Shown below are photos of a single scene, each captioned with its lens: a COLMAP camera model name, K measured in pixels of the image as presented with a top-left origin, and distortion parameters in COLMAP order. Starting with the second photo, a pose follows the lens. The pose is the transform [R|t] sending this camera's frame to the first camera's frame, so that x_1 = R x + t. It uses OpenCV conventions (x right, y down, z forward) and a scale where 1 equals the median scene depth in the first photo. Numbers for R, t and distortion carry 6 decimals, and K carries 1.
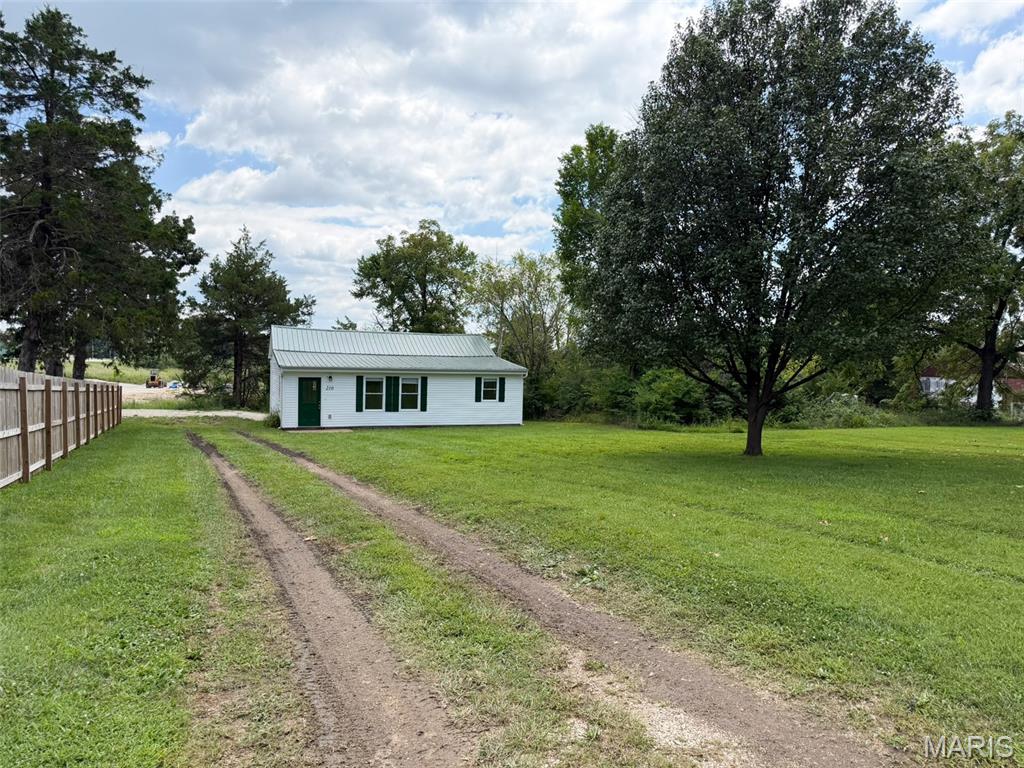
lens RADIAL K [[716.8, 0, 518.0], [0, 716.8, 382.4], [0, 0, 1]] dist [0.048880, -0.016039]
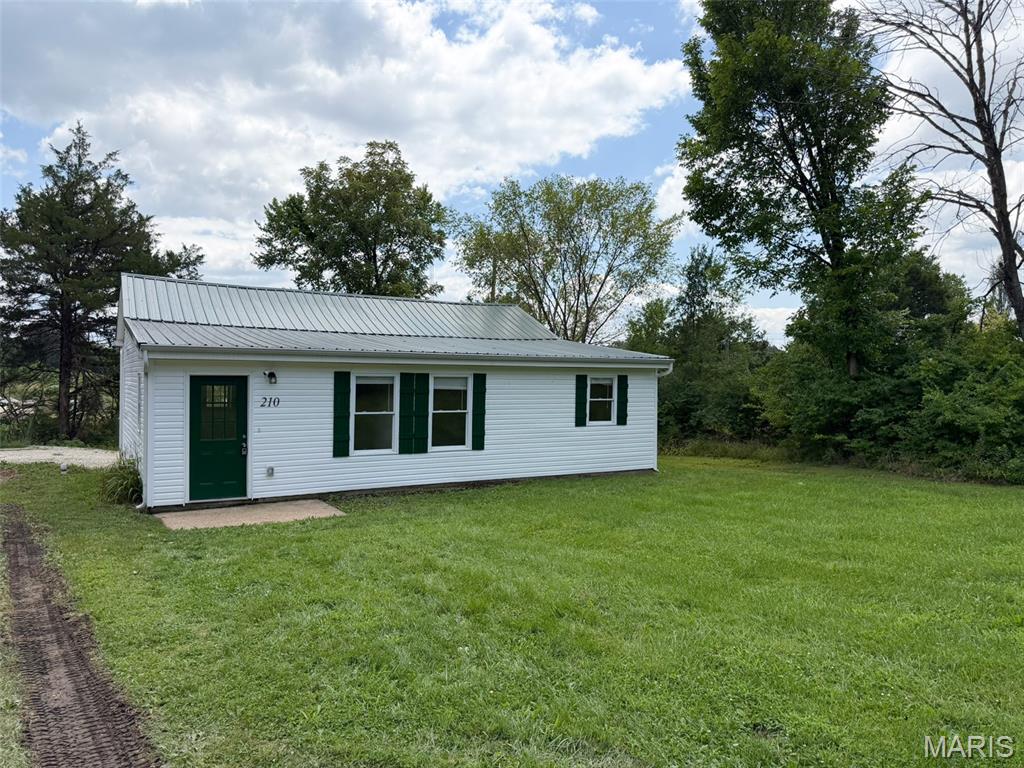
lens RADIAL K [[716.8, 0, 504.5], [0, 716.8, 386.9], [0, 0, 1]] dist [0.048880, -0.016039]
pose [[0.989302, -0.012085, 0.145379, -0.175908], [0.013539, 0.999868, -0.009012, 0.004525], [-0.145251, 0.010884, 0.989335, 0.533737]]
